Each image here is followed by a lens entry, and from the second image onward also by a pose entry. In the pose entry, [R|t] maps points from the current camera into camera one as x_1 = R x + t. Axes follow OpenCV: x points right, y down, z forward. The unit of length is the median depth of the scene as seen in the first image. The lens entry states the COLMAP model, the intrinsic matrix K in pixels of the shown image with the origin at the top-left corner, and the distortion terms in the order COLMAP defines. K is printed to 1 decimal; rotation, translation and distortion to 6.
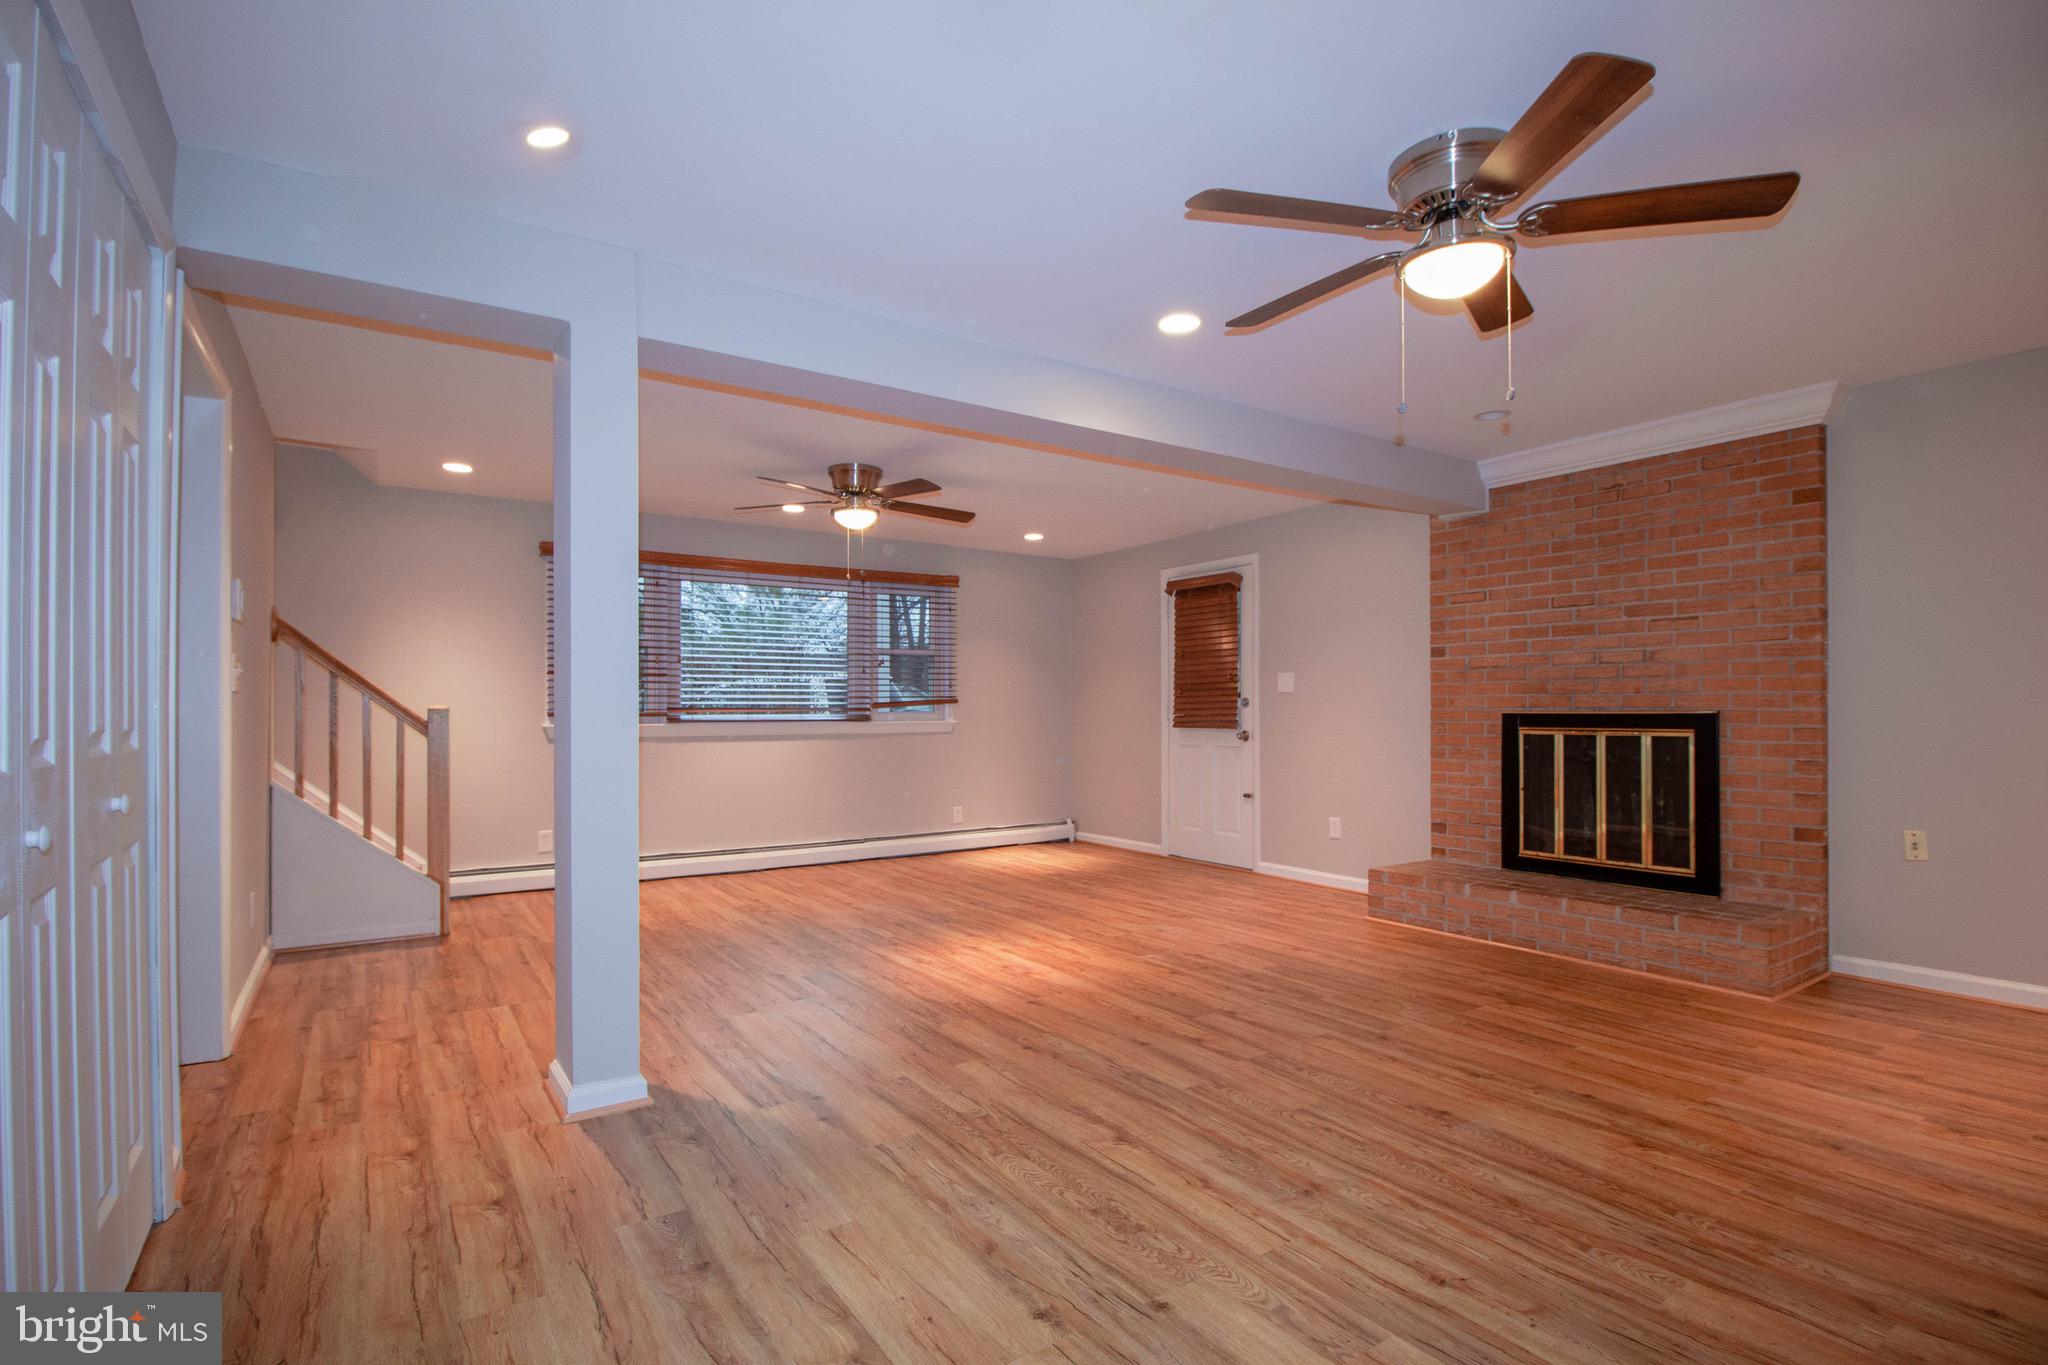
lens RADIAL K [[974.7, 0, 1031.1], [0, 974.7, 709.0], [0, 0, 1]] dist [-0.001333, -0.000460]
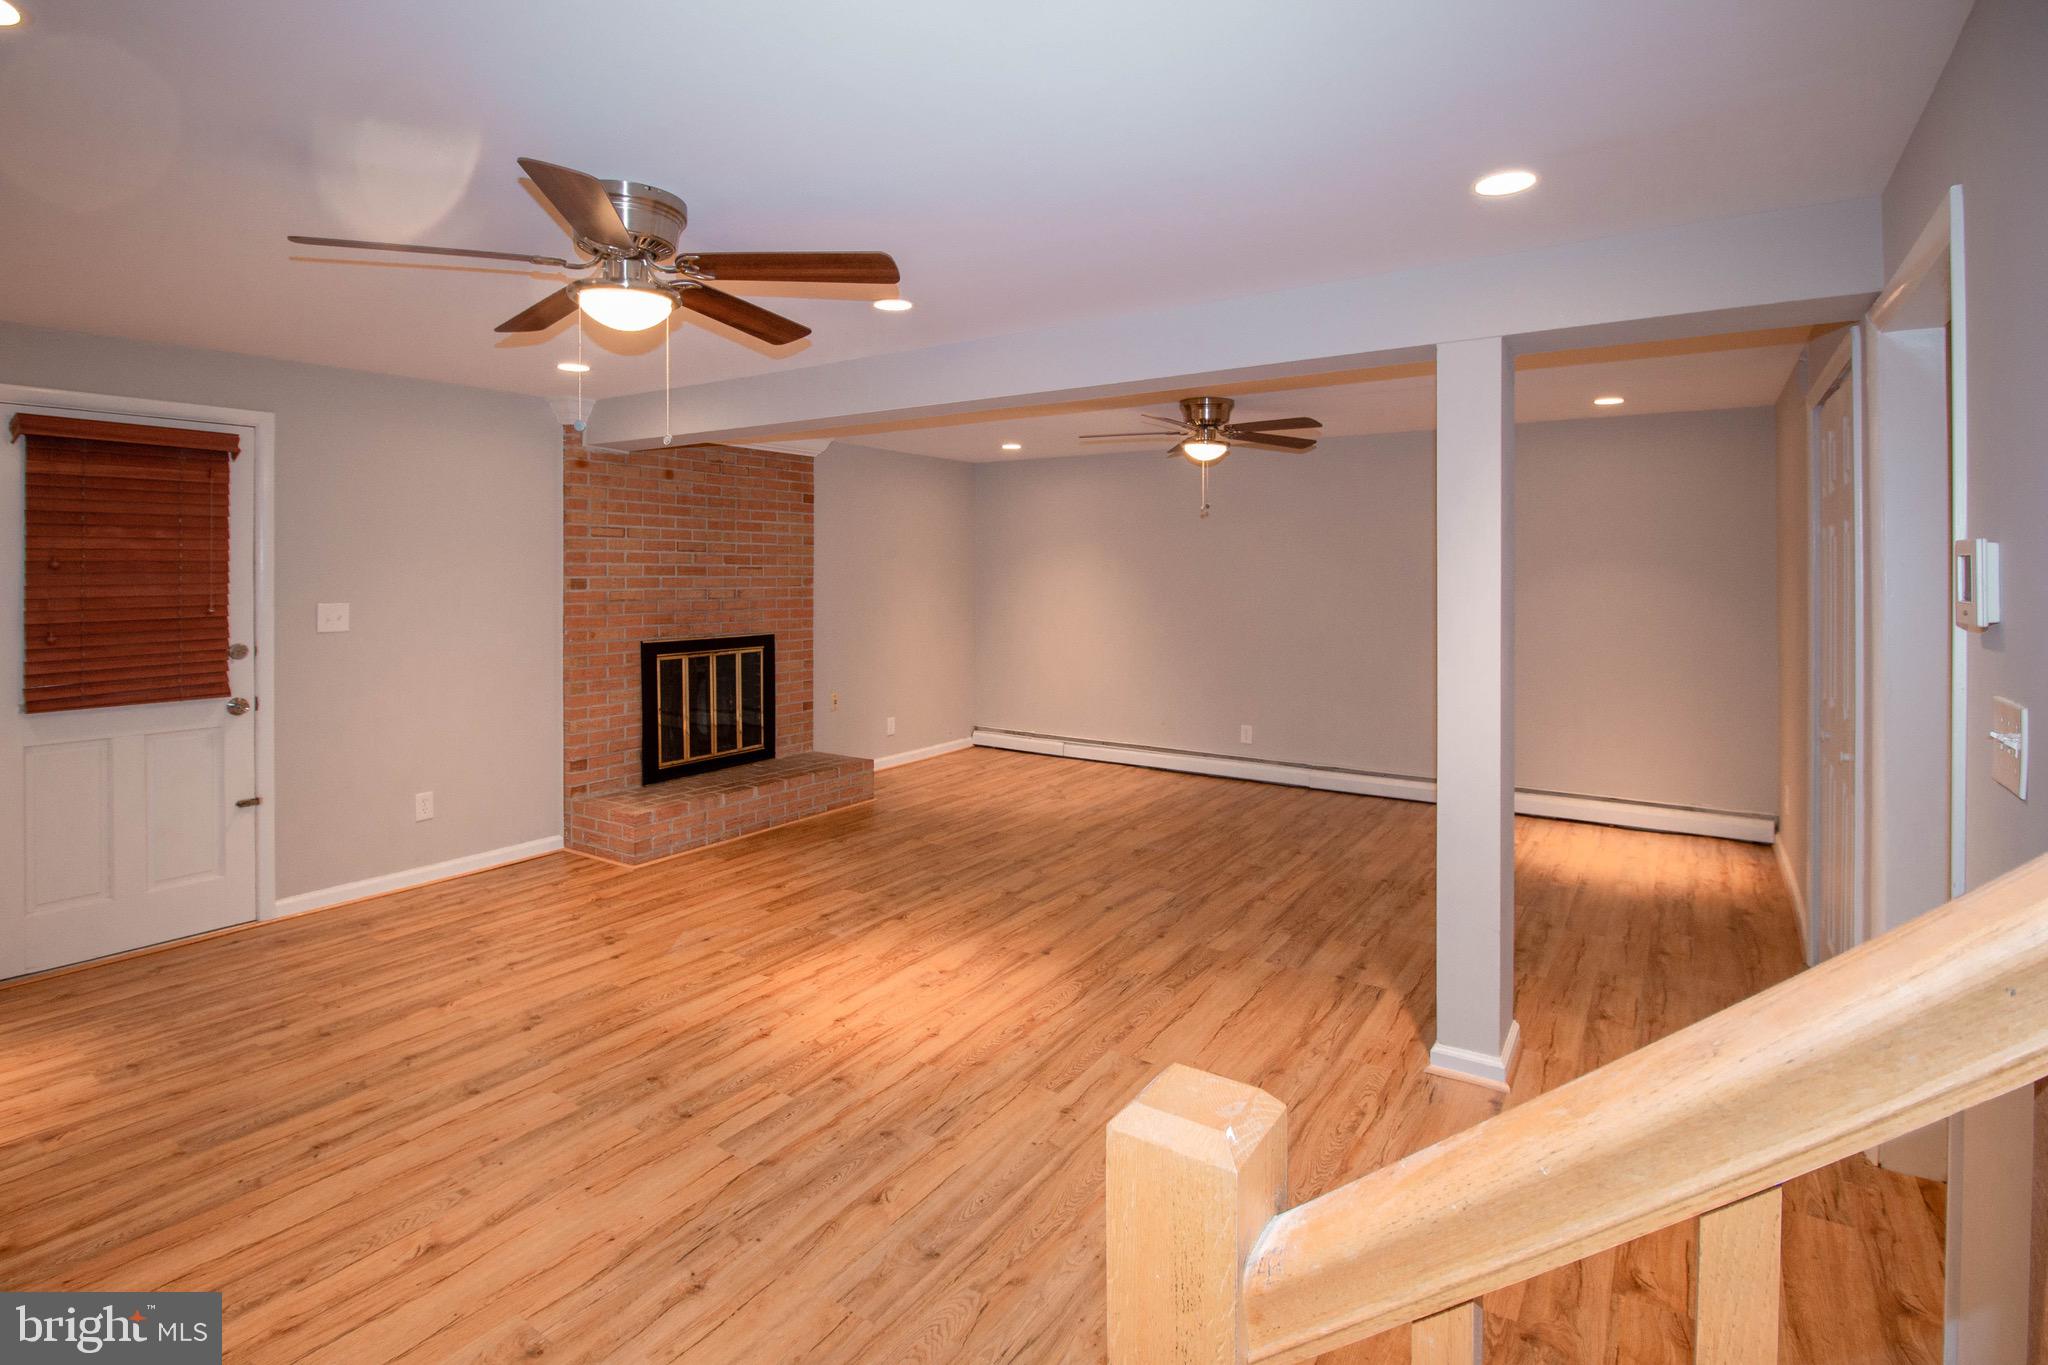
lens RADIAL K [[979.8, 0, 1010.3], [0, 979.8, 580.4], [0, 0, 1]] dist [0.001786, -0.009497]
pose [[-0.361775, -0.005058, 0.932252, -0.768303], [-0.001039, 0.999987, 0.005022, -0.080298], [-0.932265, 0.000848, -0.361776, 1.137731]]
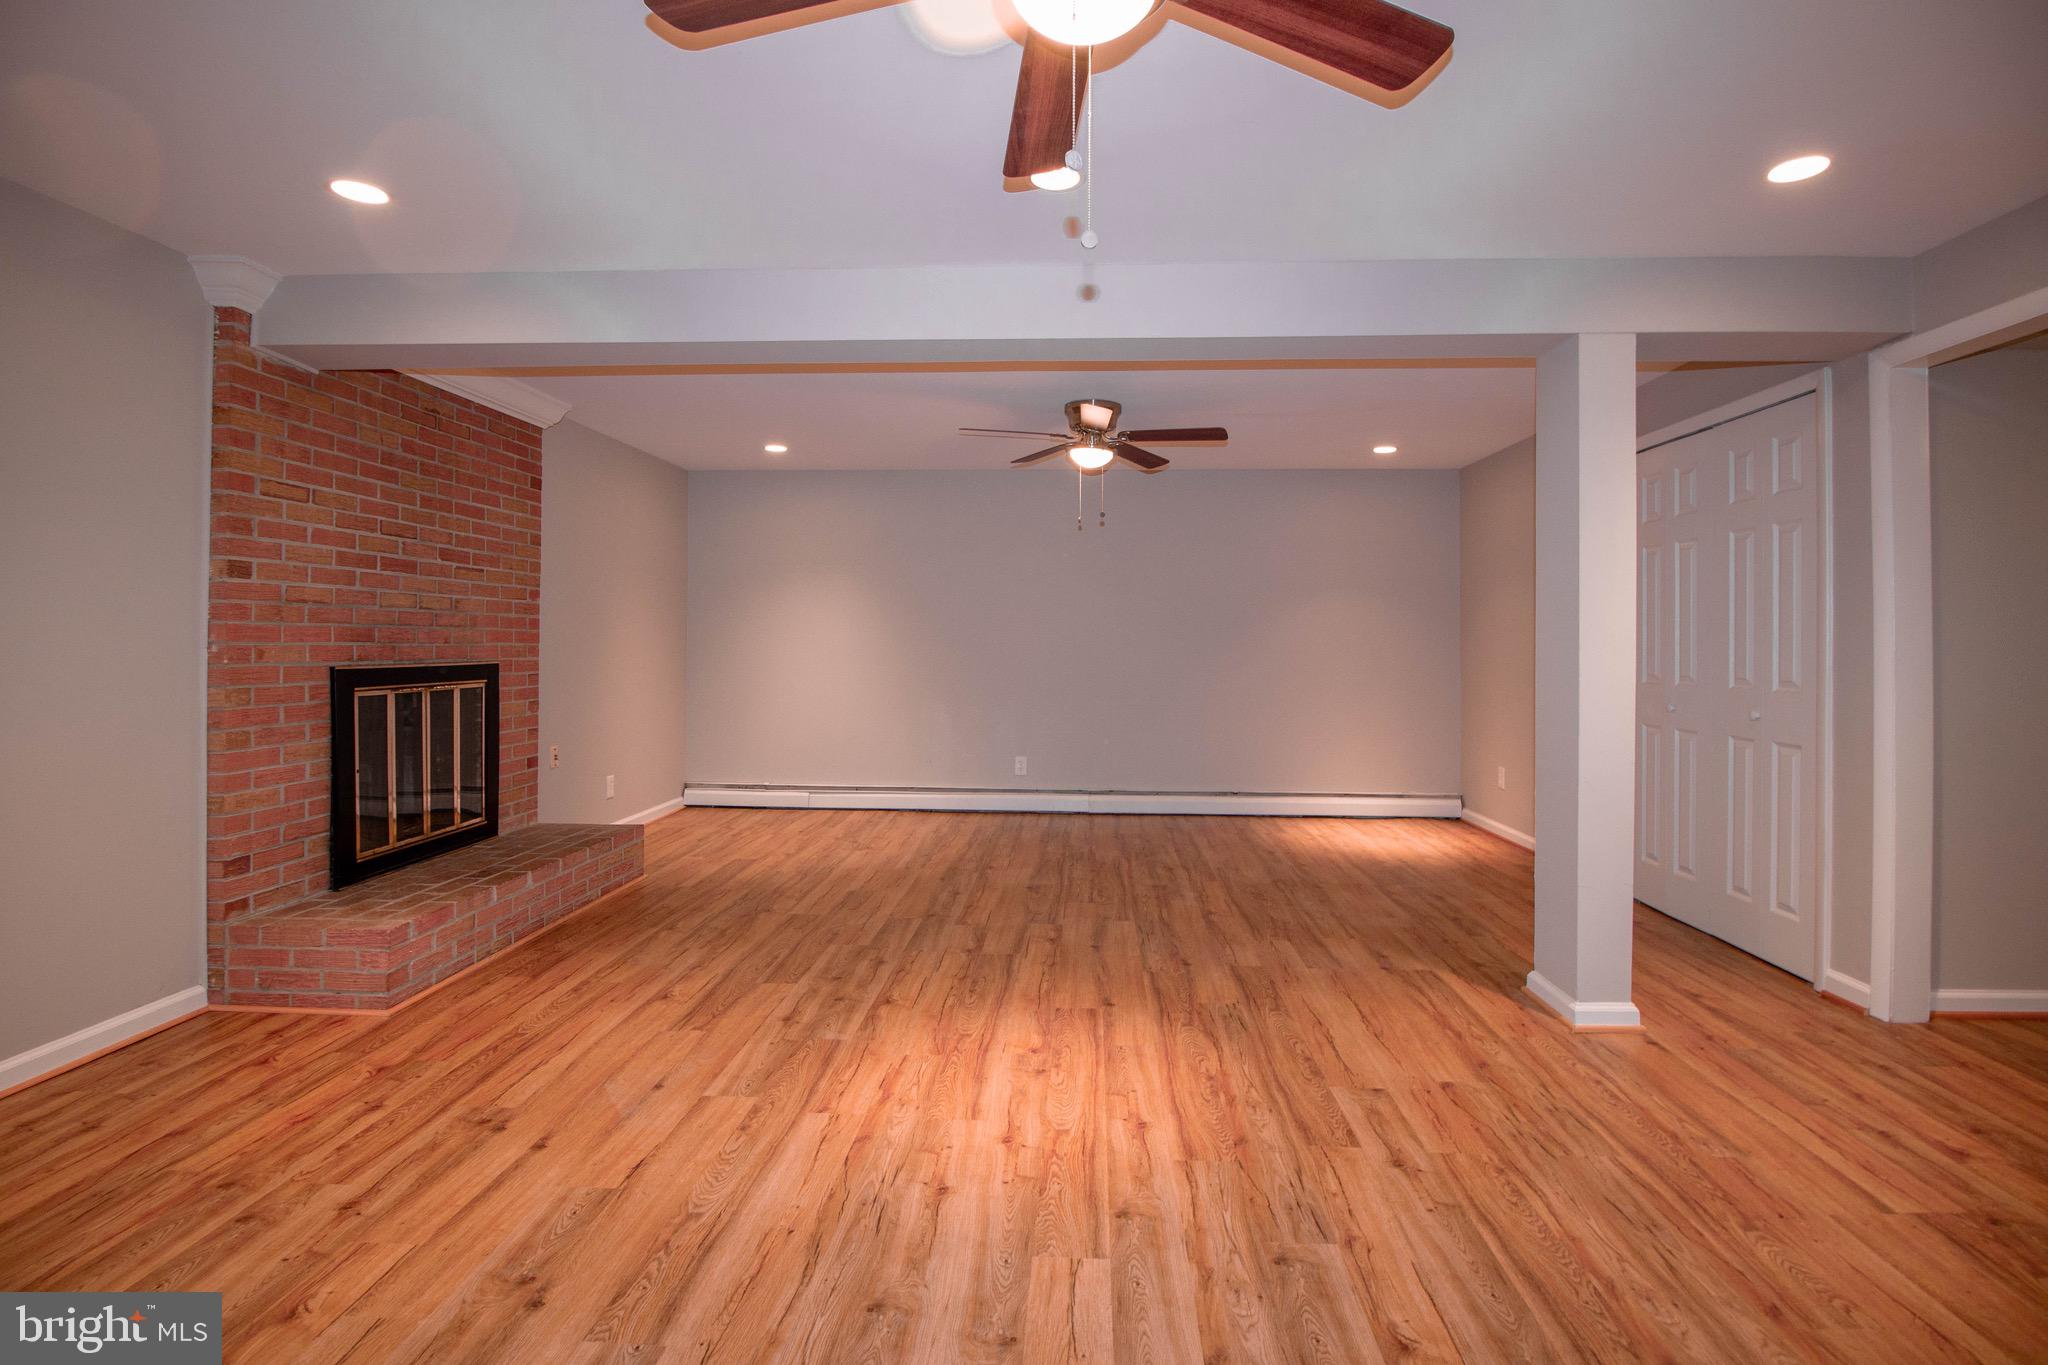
lens RADIAL K [[948.1, 0, 1036.1], [0, 948.1, 639.6], [0, 0, 1]] dist [-0.000764, -0.010631]
pose [[-0.792843, 0.000122, 0.609426, -0.375249], [-0.004110, 0.999976, -0.005548, -0.017352], [-0.609412, -0.006904, -0.792823, 1.383938]]
